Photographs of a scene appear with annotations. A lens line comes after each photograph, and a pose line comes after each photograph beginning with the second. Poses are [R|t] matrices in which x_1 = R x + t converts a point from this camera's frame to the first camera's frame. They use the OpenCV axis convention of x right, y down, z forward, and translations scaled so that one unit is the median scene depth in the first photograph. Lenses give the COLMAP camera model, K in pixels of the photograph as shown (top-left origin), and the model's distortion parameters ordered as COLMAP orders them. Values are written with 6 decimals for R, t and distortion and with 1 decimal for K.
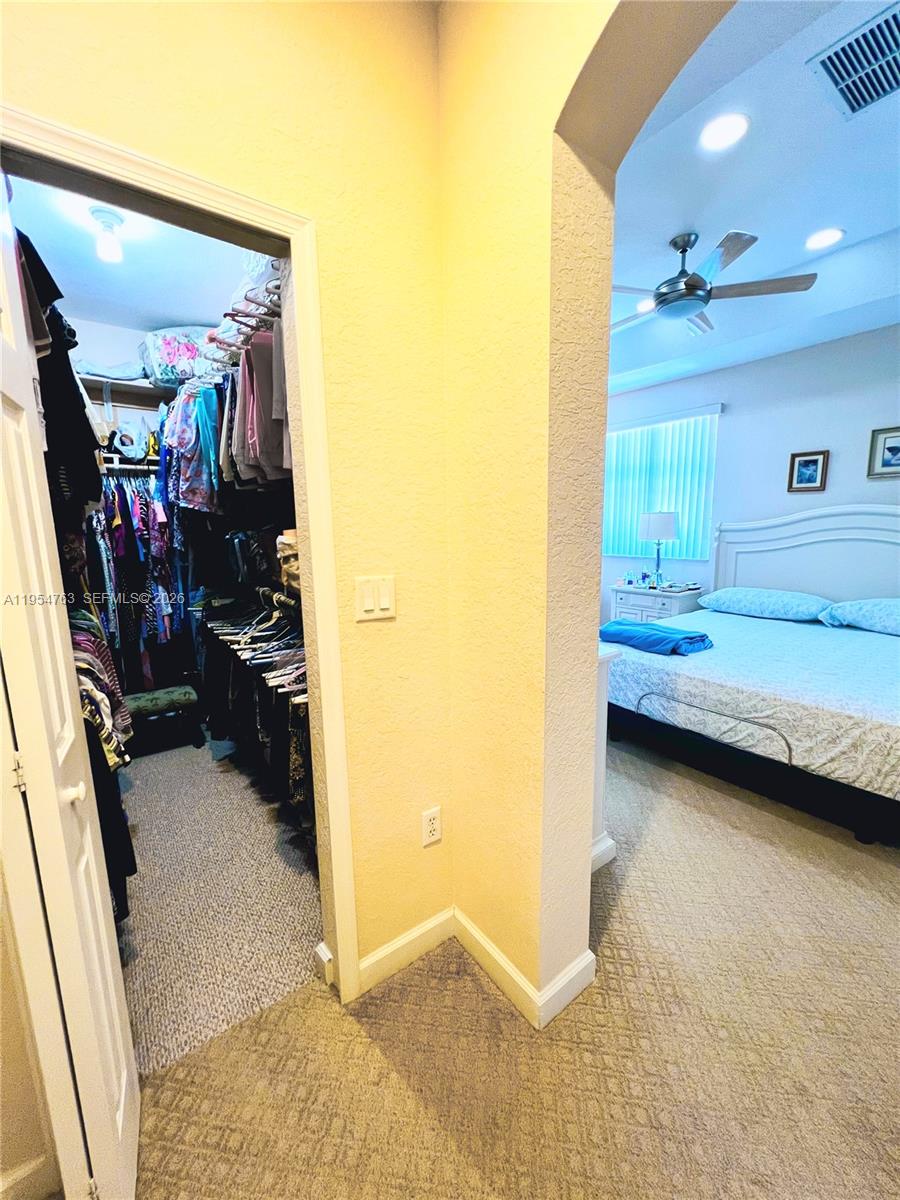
lens RADIAL K [[479.5, 0, 454.9], [0, 479.5, 598.7], [0, 0, 1]] dist [-0.001414, 0.000457]
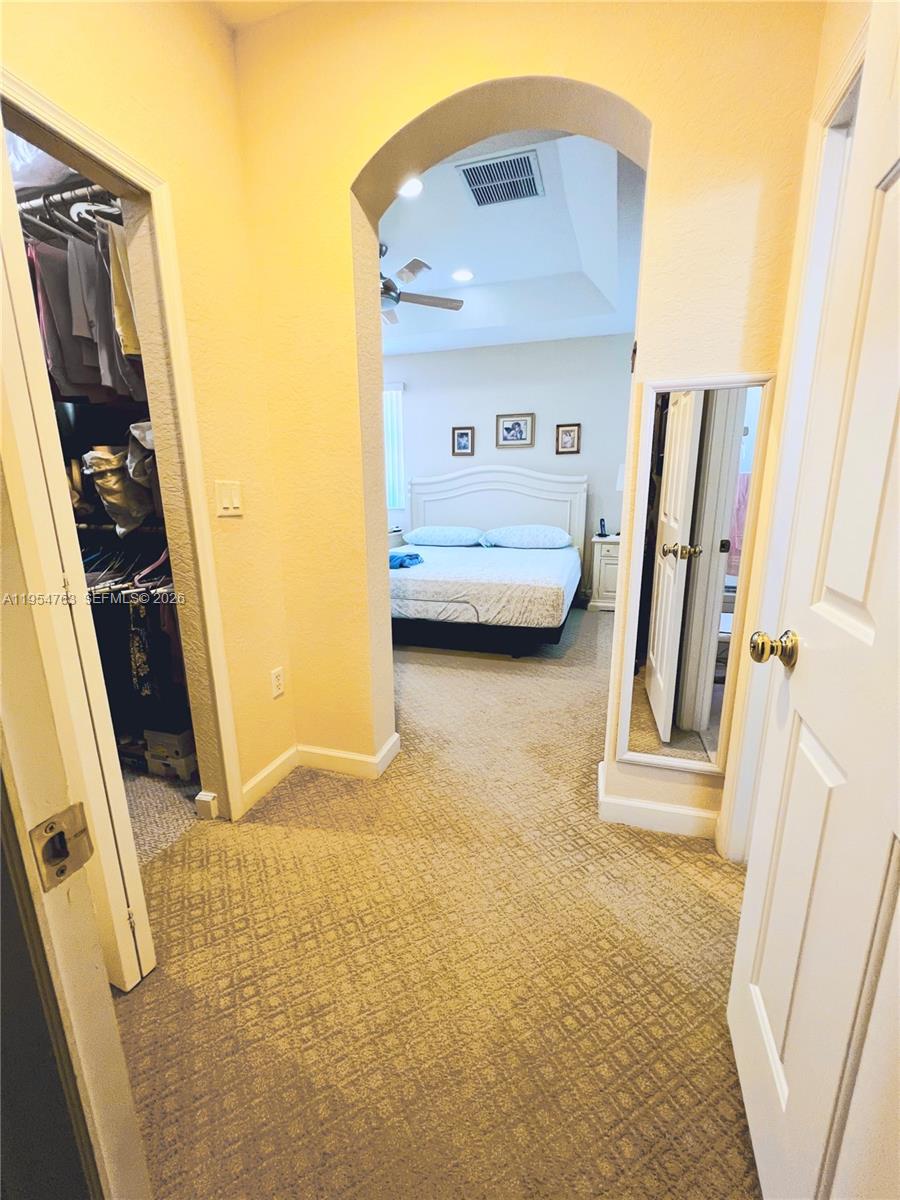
lens RADIAL K [[479.5, 0, 450.9], [0, 479.5, 597.5], [0, 0, 1]] dist [-0.001414, 0.000457]
pose [[0.809734, -0.117780, 0.574856, -0.277676], [0.085441, 0.992874, 0.083074, 0.125532], [-0.580544, -0.018152, 0.814027, -0.238881]]
